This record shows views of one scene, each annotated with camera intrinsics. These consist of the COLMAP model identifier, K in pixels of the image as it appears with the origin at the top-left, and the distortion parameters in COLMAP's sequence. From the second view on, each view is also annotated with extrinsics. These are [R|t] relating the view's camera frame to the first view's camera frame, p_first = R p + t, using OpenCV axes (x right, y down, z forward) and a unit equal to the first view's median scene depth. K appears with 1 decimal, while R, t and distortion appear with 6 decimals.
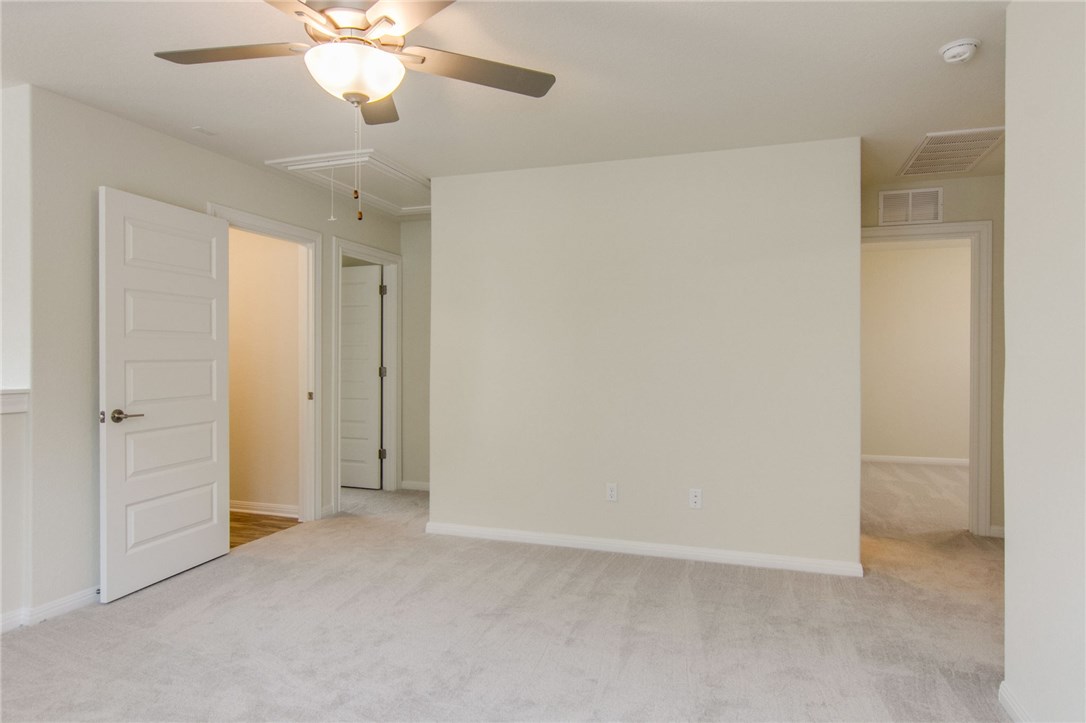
lens RADIAL K [[635.4, 0, 541.0], [0, 635.4, 359.0], [0, 0, 1]] dist [0.008192, -0.000672]
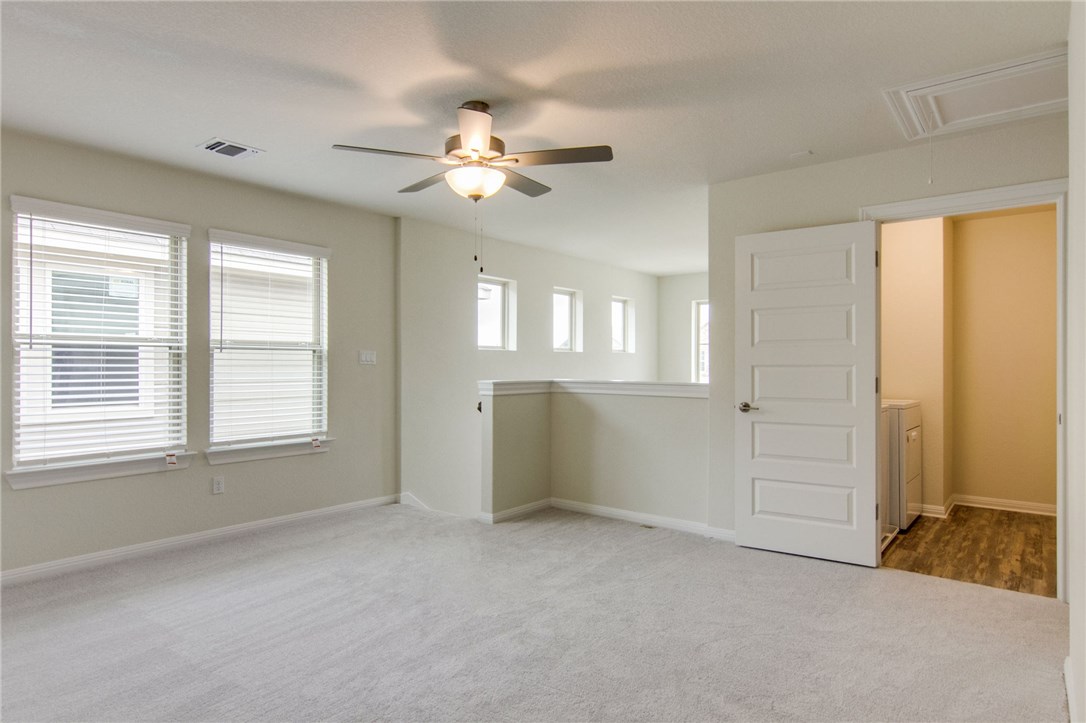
lens RADIAL K [[635.4, 0, 547.9], [0, 635.4, 366.4], [0, 0, 1]] dist [0.008192, -0.000672]
pose [[-0.311172, 0.002963, -0.950349, 0.590211], [-0.006412, 0.999966, 0.005217, 0.000259], [0.950332, 0.007717, -0.311143, 0.853079]]
